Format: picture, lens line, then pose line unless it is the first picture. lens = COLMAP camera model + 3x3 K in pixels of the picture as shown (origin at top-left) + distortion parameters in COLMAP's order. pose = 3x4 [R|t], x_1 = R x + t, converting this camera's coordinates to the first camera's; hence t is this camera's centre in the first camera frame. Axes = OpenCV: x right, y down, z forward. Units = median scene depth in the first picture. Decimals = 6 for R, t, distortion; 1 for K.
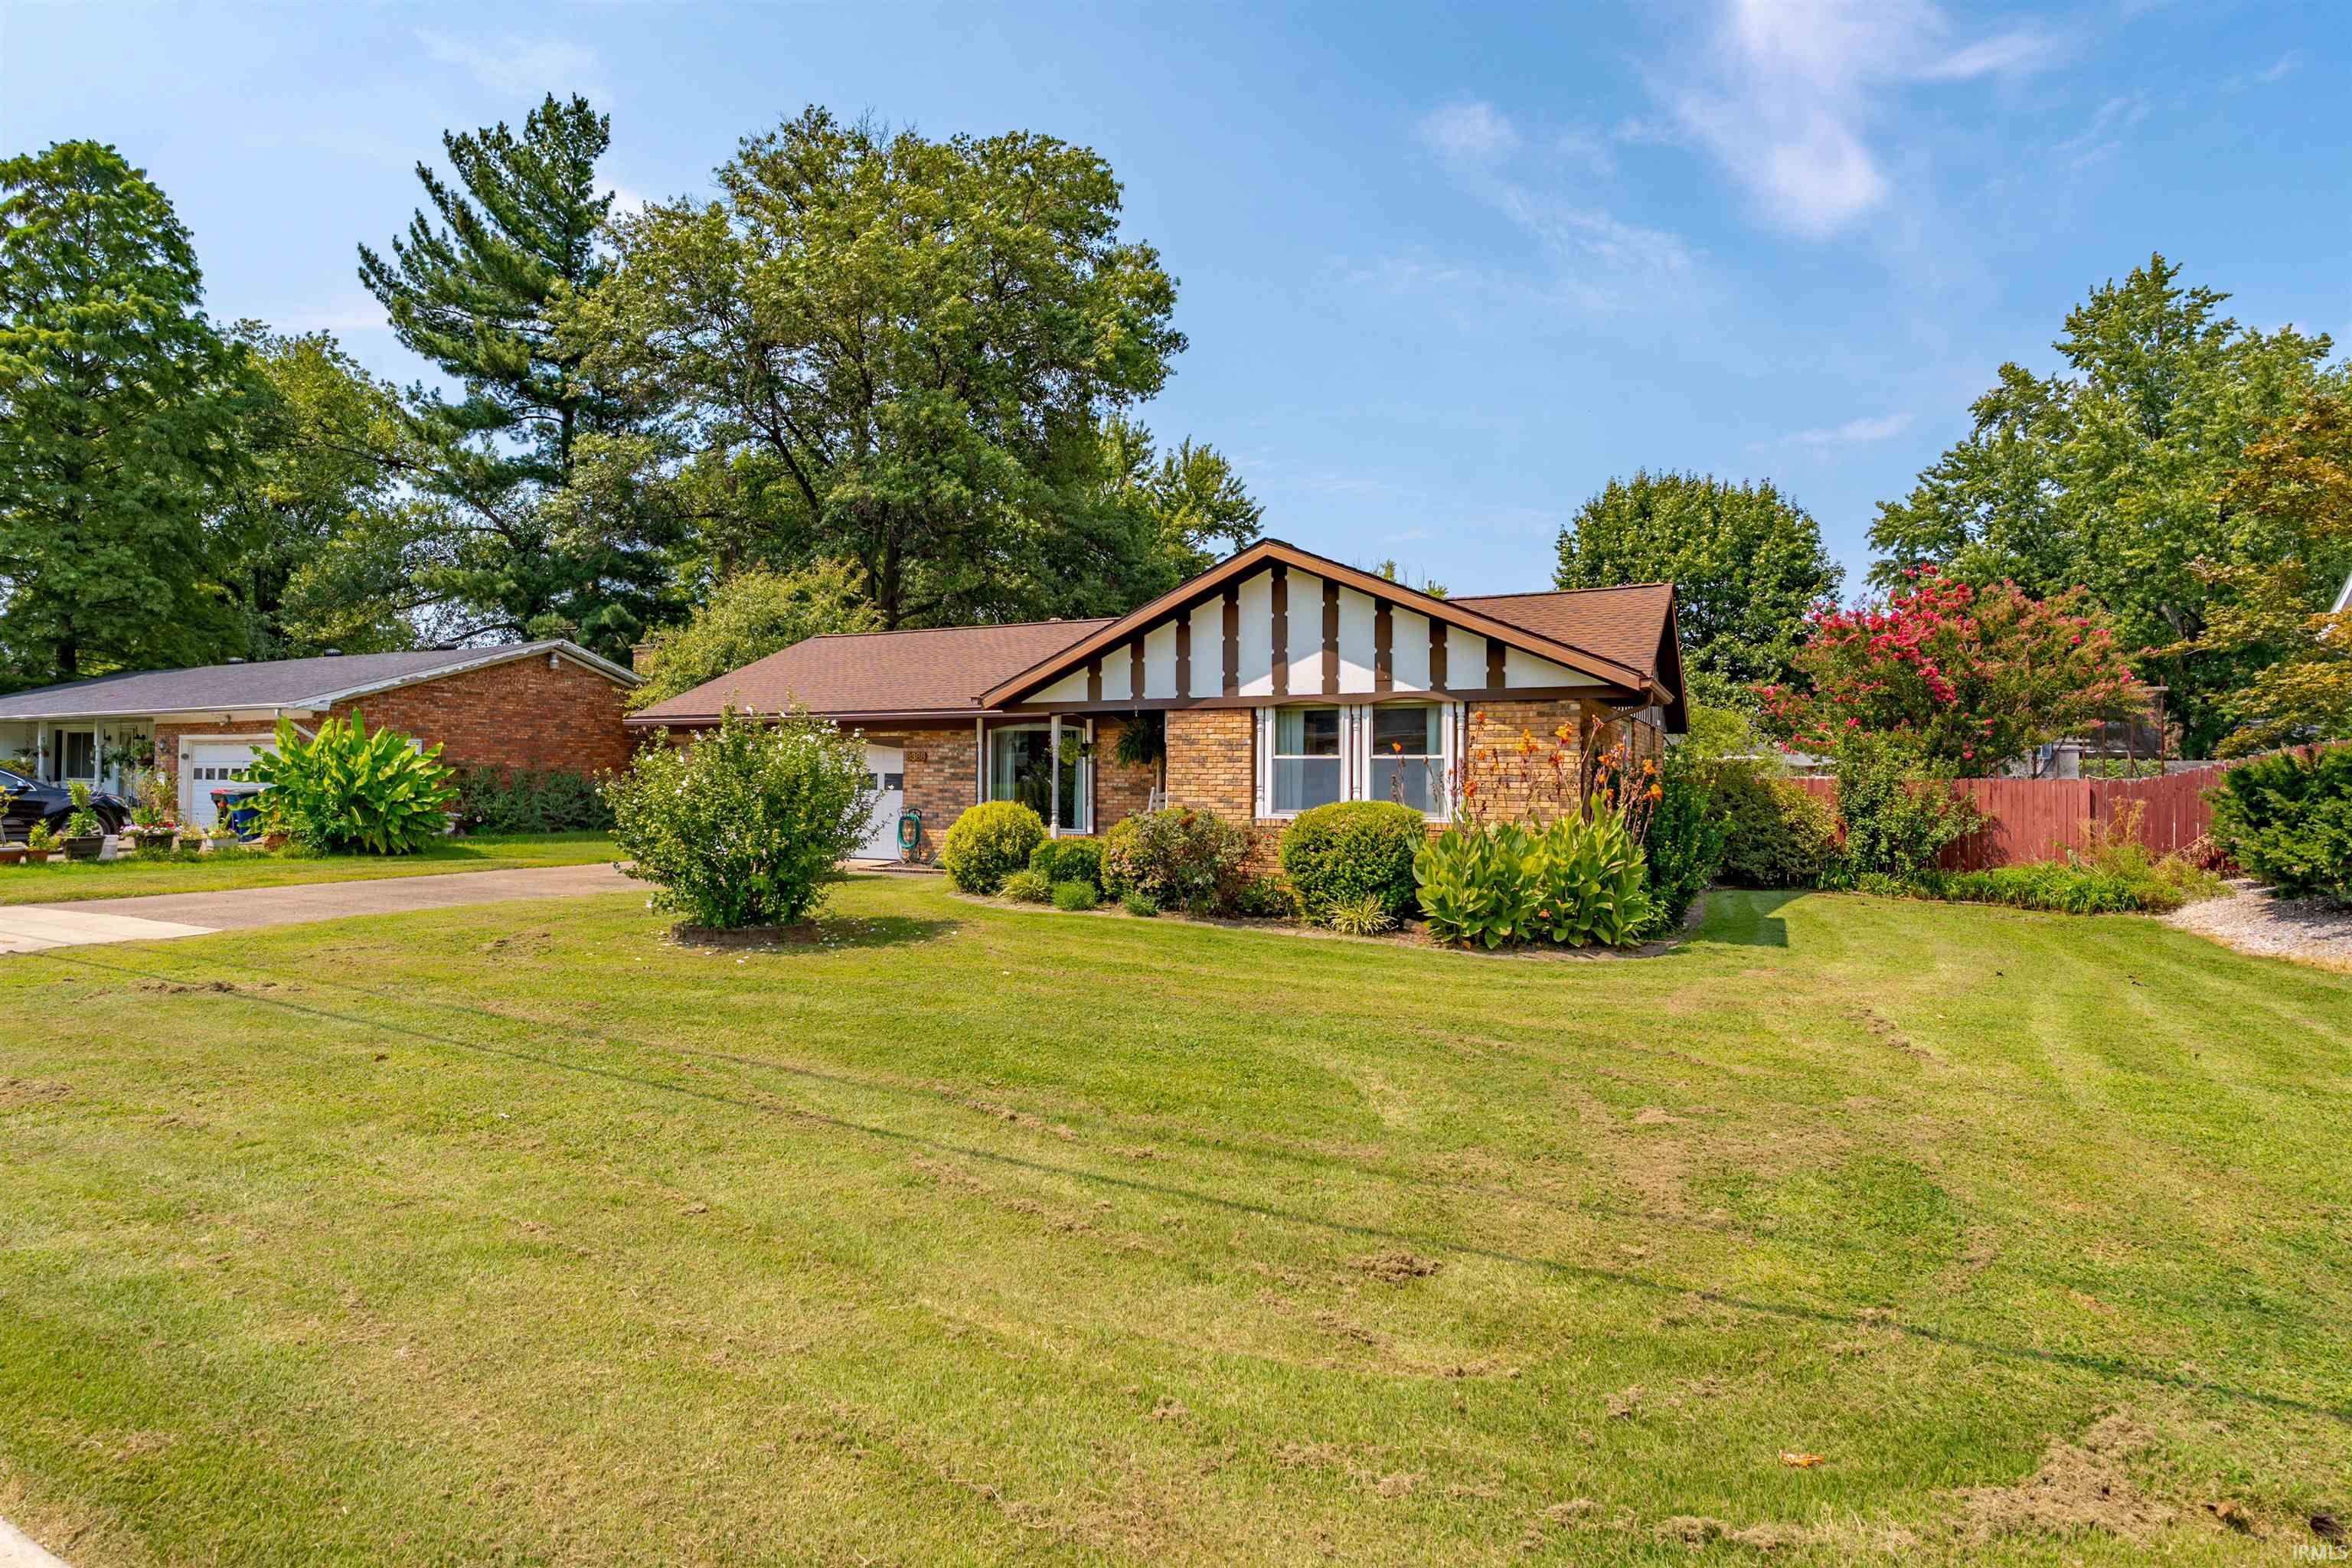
lens RADIAL K [[1163.3, 0, 1177.0], [0, 1163.3, 814.9], [0, 0, 1]] dist [-0.031892, -0.000178]
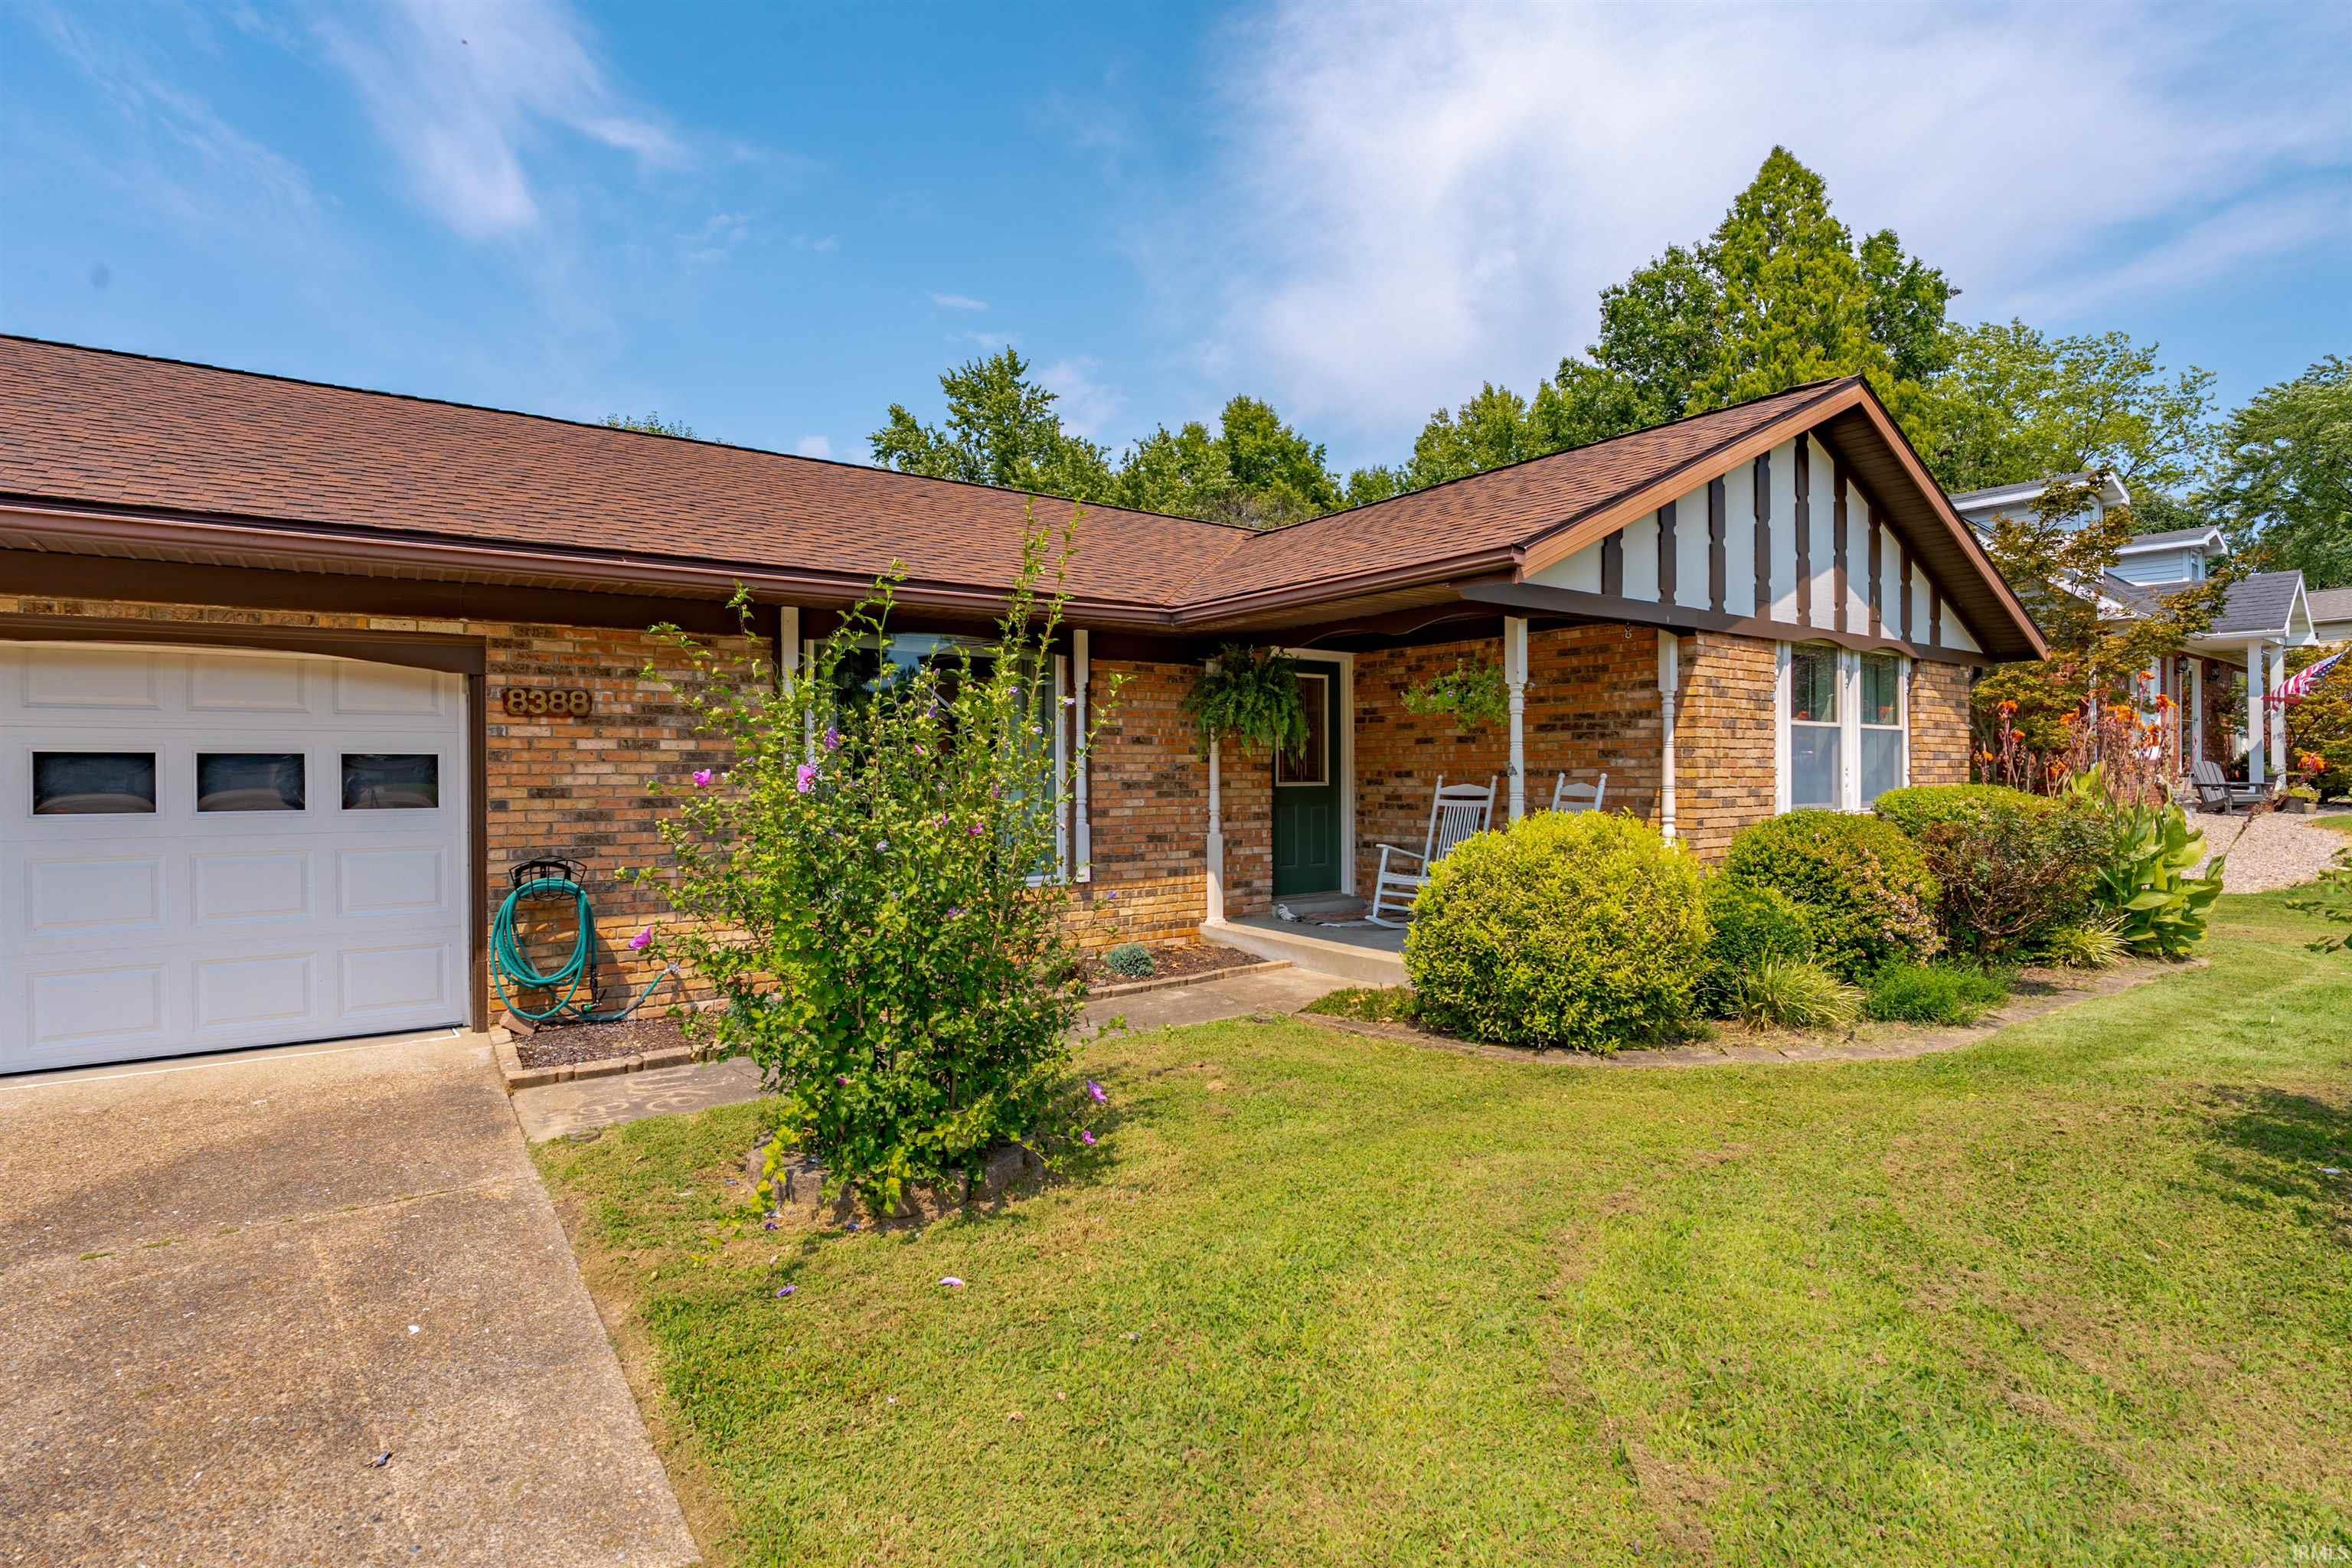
lens RADIAL K [[1139.2, 0, 1187.0], [0, 1139.2, 783.4], [0, 0, 1]] dist [-0.028004, 0.000317]
pose [[0.457501, -0.016111, 0.889063, -0.602745], [0.040539, 0.999174, -0.002755, -0.026871], [-0.888284, 0.037302, 0.457777, 0.984708]]
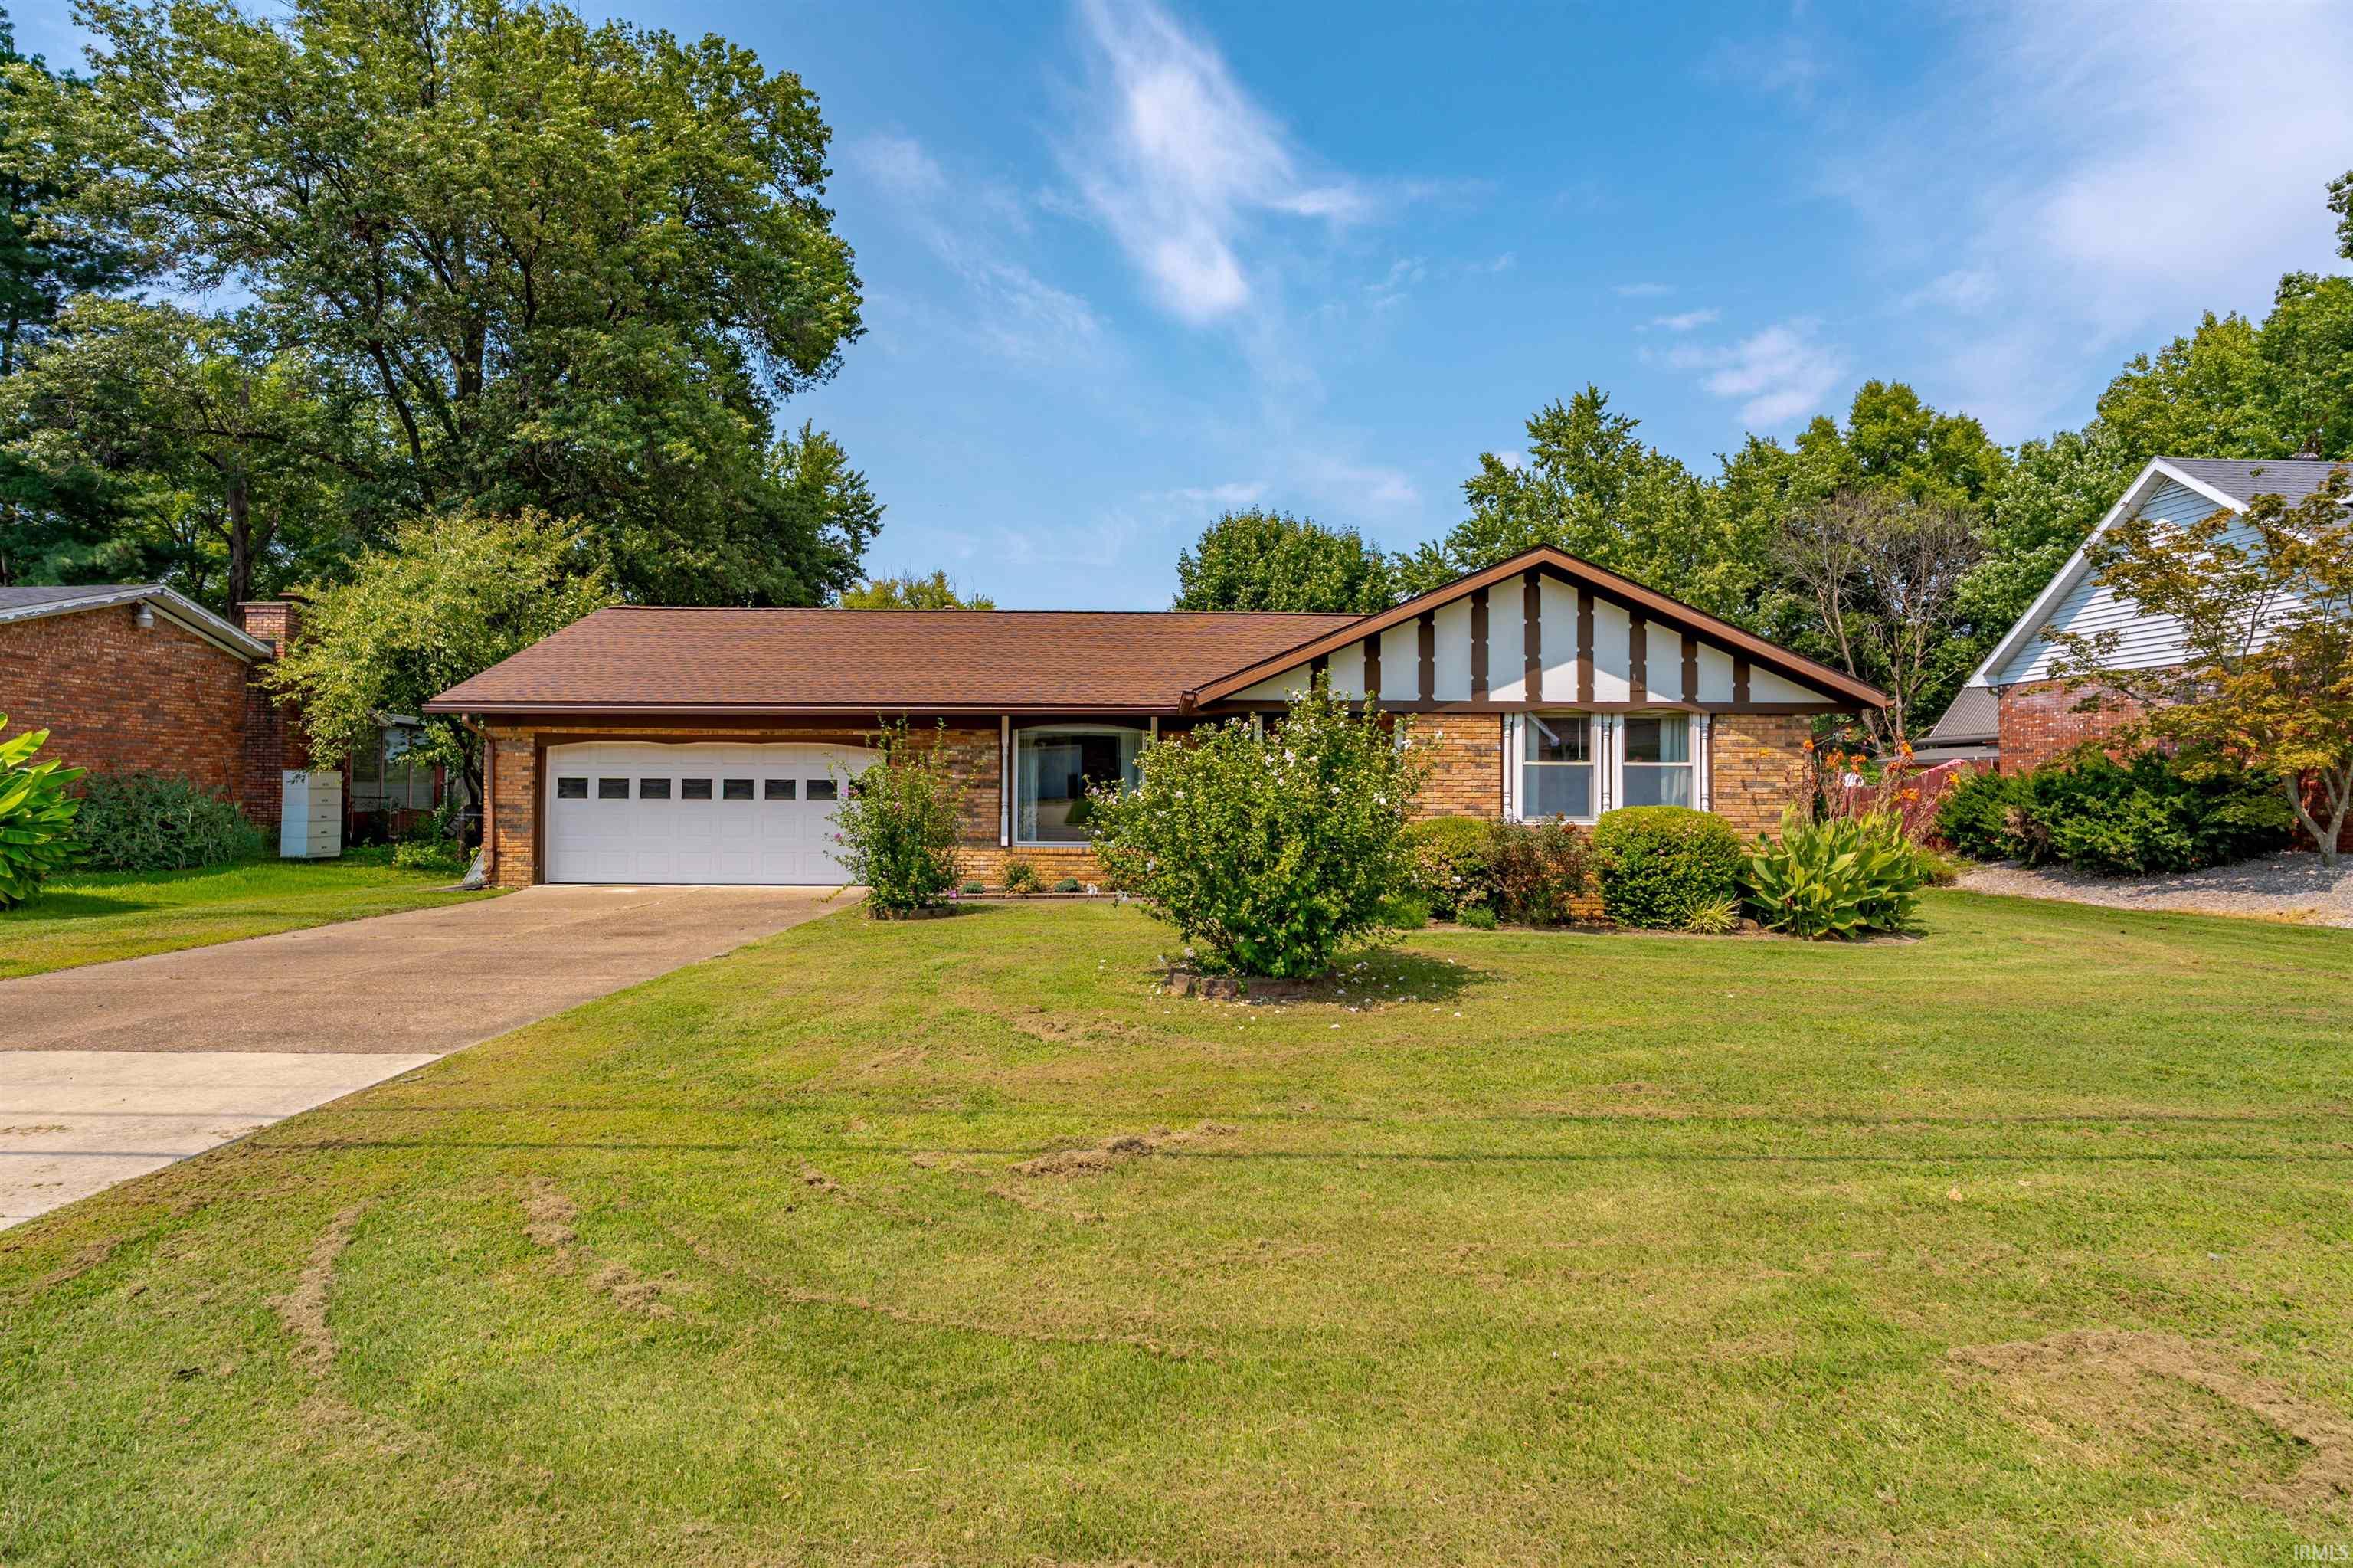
lens RADIAL K [[1133.5, 0, 1176.5], [0, 1133.5, 784.0], [0, 0, 1]] dist [-0.030683, 0.000385]
pose [[0.887708, -0.000614, 0.460406, -0.607587], [0.016125, 0.999427, -0.029756, -0.007864], [-0.460124, 0.033839, 0.887209, 0.273247]]
